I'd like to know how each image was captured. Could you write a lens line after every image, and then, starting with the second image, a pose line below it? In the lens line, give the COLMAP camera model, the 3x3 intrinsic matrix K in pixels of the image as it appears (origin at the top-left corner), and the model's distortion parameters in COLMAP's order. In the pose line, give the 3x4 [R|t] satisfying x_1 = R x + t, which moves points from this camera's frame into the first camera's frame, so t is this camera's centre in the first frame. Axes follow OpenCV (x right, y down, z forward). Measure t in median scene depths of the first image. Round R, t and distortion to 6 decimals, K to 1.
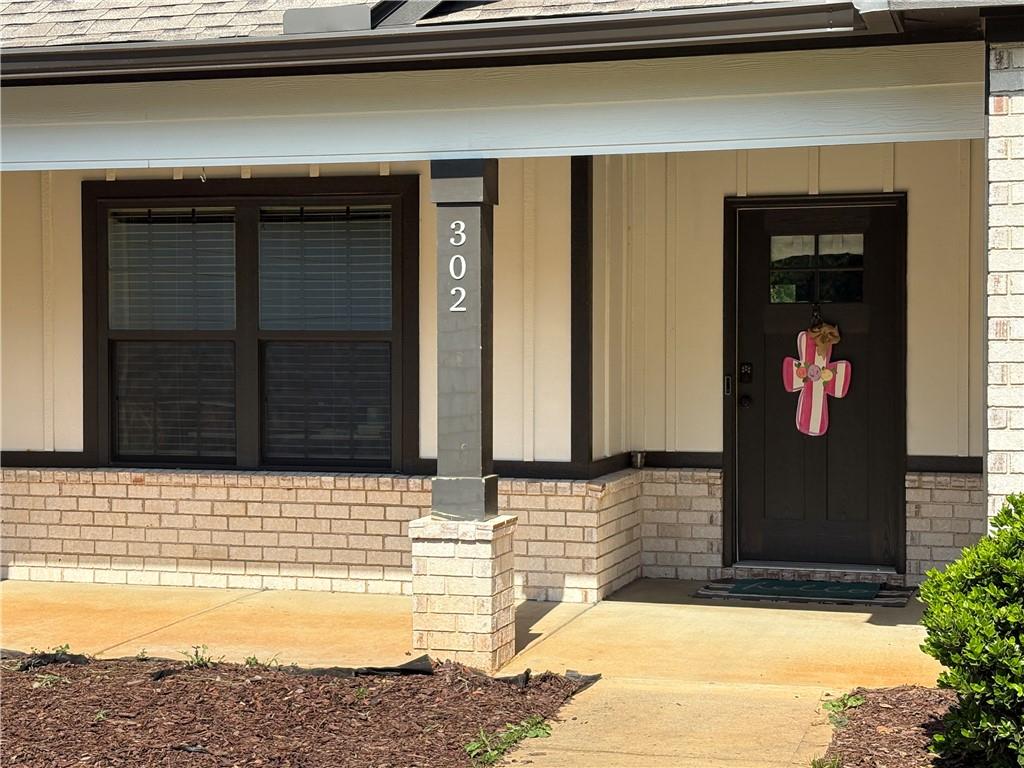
lens RADIAL K [[1781.2, 0, 512.0], [0, 1781.2, 384.0], [0, 0, 1]] dist [0.155075, -0.105890]
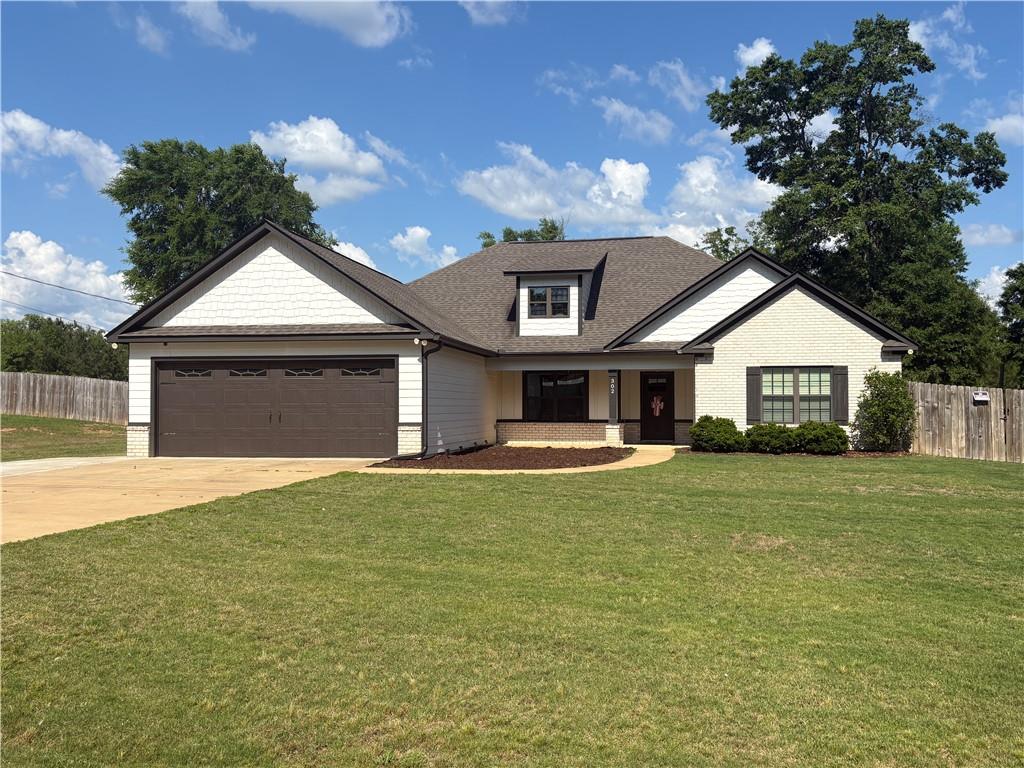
lens RADIAL K [[923.9, 0, 507.0], [0, 923.9, 387.9], [0, 0, 1]] dist [0.082798, -0.134500]
pose [[0.993124, 0.000807, 0.117061, -0.610926], [0.004145, 0.999107, -0.042055, 0.060113], [-0.116990, 0.042251, 0.992234, -1.725283]]
